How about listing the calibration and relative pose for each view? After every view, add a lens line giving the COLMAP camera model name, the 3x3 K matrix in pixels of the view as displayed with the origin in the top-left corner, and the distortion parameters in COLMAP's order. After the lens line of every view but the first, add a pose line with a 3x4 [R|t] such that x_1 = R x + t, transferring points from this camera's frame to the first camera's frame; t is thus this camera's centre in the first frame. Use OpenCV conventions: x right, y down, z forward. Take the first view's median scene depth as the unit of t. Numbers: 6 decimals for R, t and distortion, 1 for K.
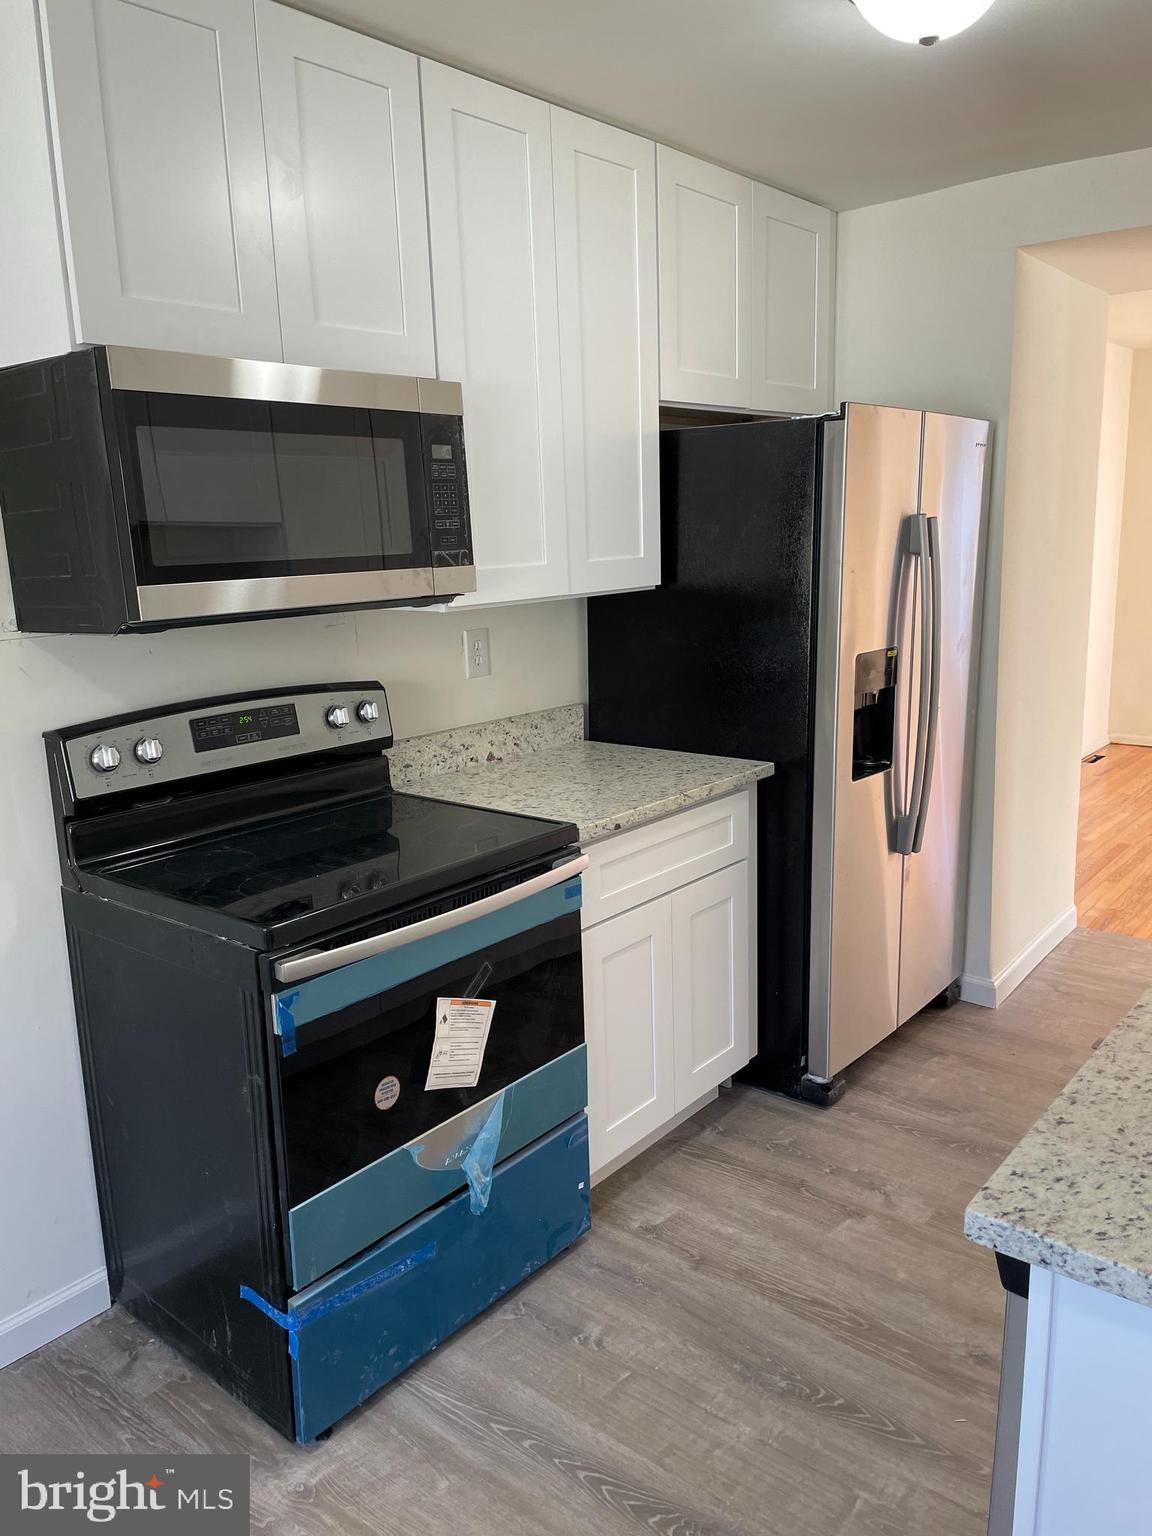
lens RADIAL K [[1143.4, 0, 572.3], [0, 1143.4, 760.0], [0, 0, 1]] dist [0.034224, -0.031270]
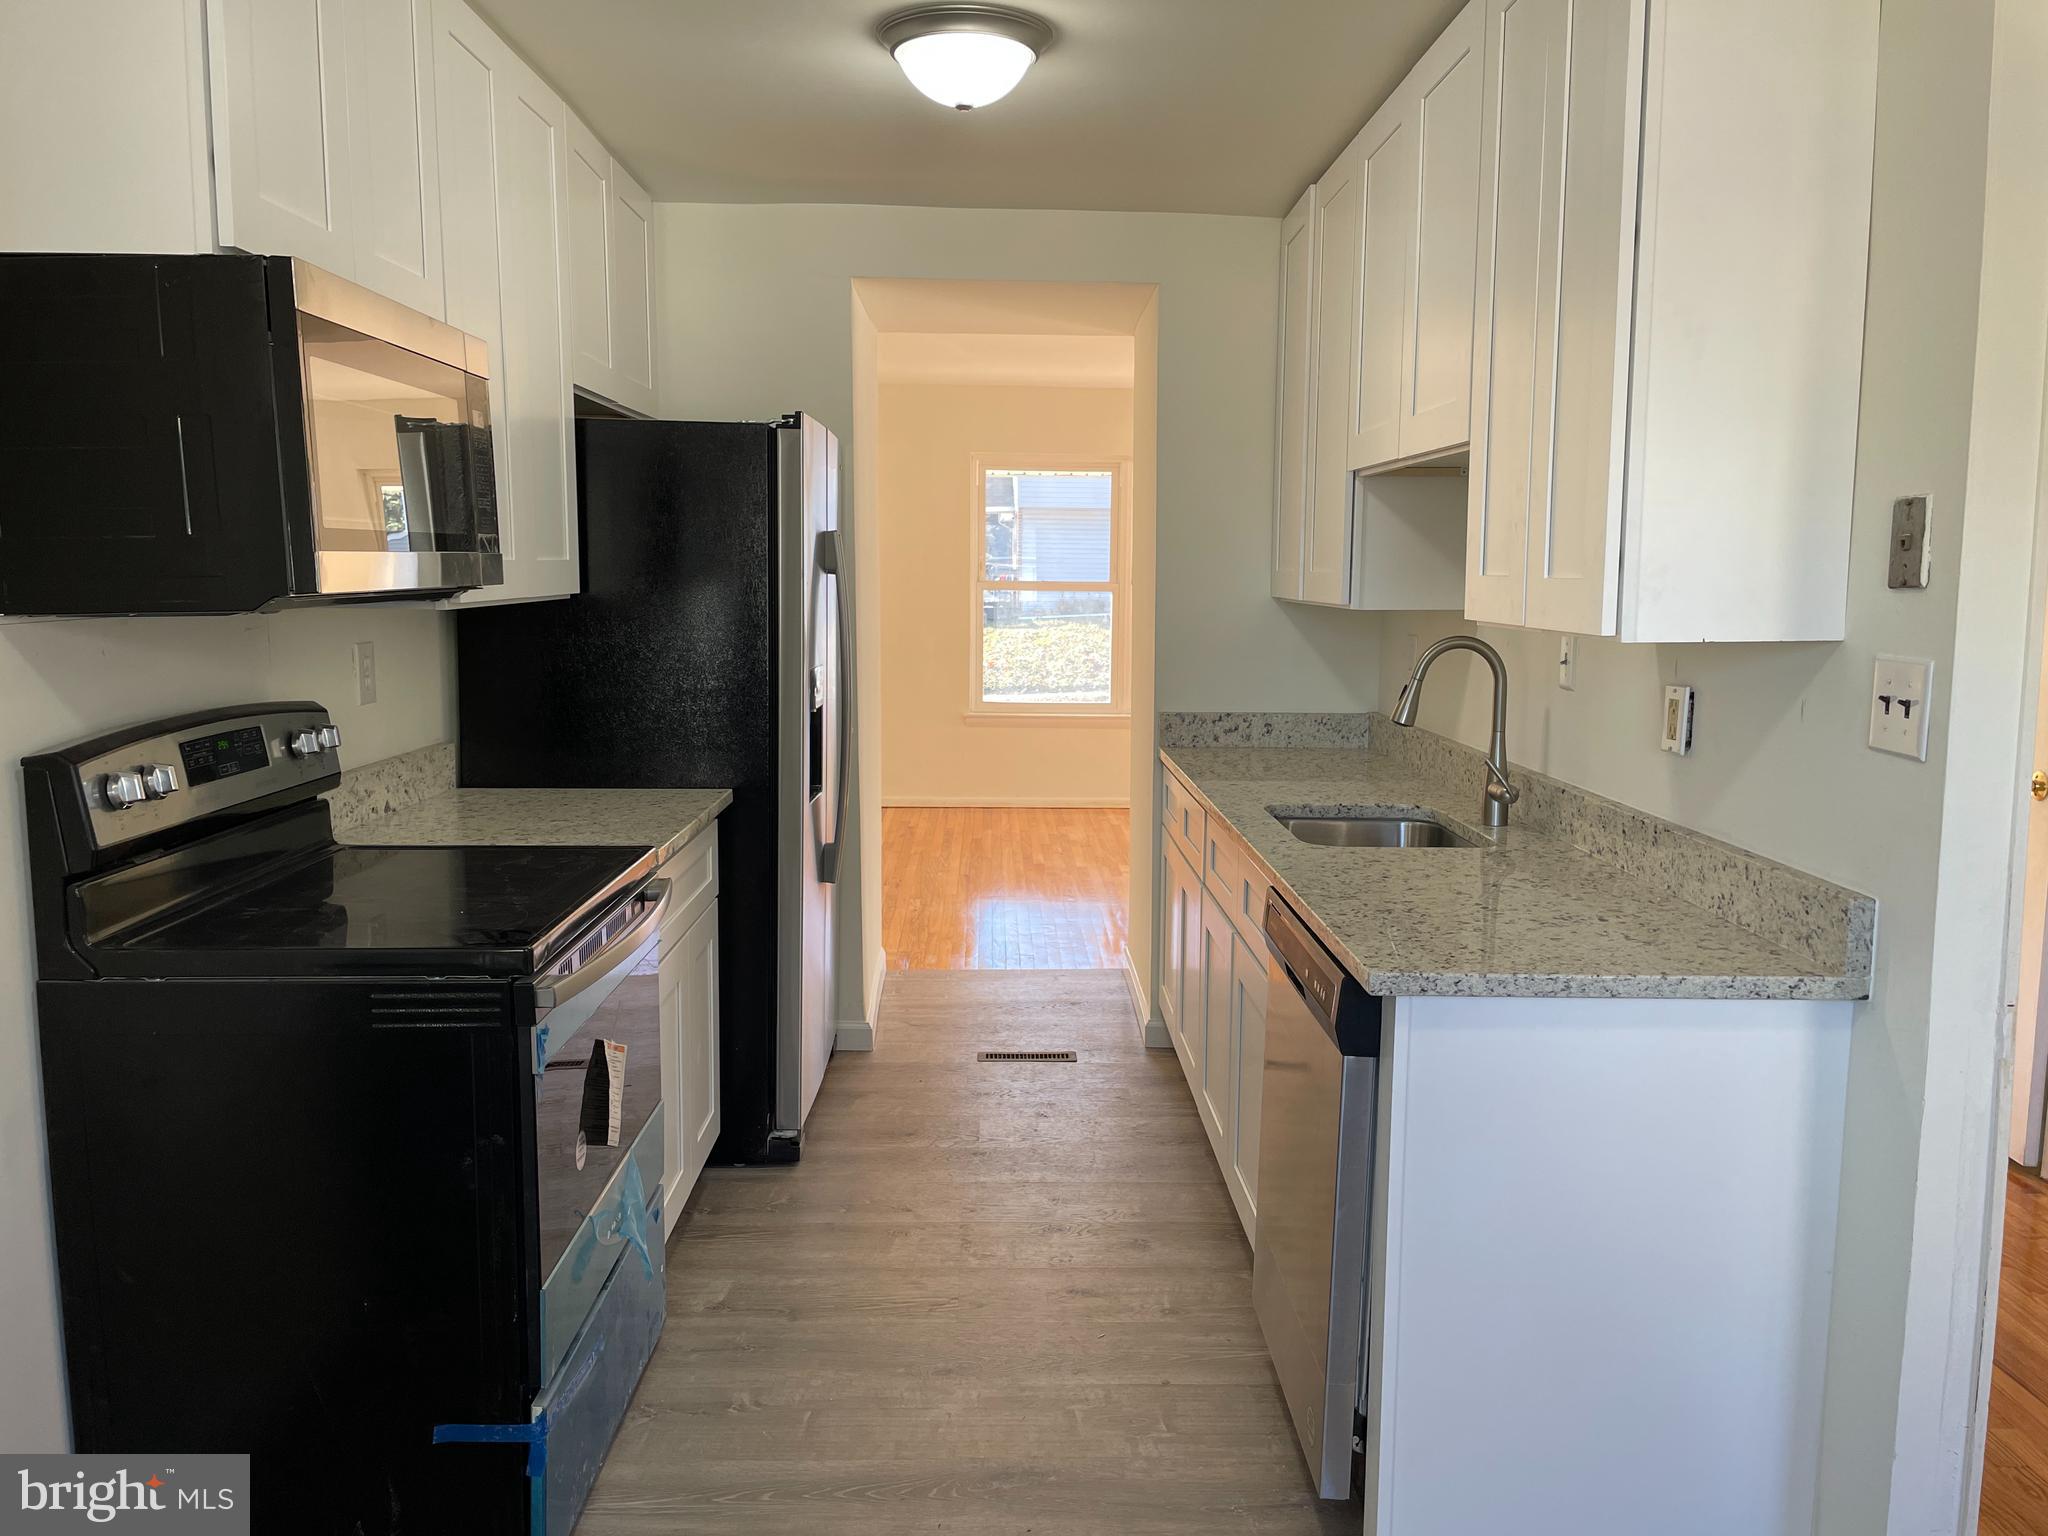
lens RADIAL K [[1524.5, 0, 1028.3], [0, 1524.5, 764.3], [0, 0, 1]] dist [0.034224, -0.031270]
pose [[0.756074, -0.046632, 0.652823, -0.499347], [0.097115, 0.994410, -0.041442, 0.064040], [-0.647241, 0.094732, 0.756376, -0.087964]]
